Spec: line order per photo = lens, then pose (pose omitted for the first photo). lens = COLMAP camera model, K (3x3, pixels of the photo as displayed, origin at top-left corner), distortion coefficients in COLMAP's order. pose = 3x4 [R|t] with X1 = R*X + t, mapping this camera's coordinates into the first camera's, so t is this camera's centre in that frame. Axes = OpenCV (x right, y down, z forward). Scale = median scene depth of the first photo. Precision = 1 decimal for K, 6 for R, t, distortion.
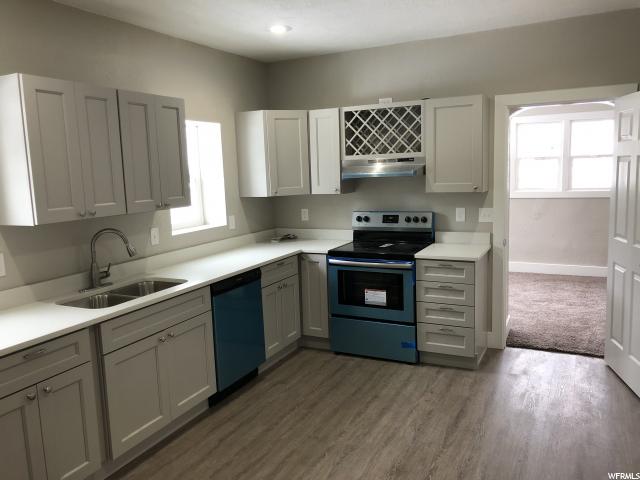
lens RADIAL K [[515.9, 0, 320.5], [0, 515.9, 237.4], [0, 0, 1]] dist [-0.000069, -0.002827]
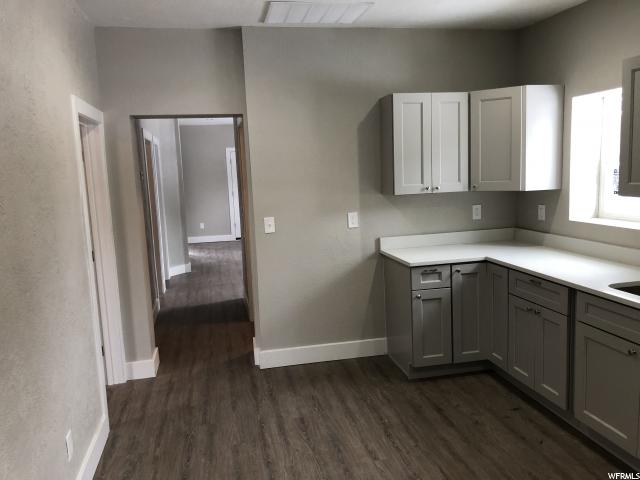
lens RADIAL K [[515.9, 0, 321.0], [0, 515.9, 240.6], [0, 0, 1]] dist [-0.000069, -0.002827]
pose [[-0.791662, 0.126838, -0.597648, 0.608045], [-0.037746, 0.966190, 0.255053, -0.183404], [0.609792, 0.224475, -0.760108, 1.357123]]
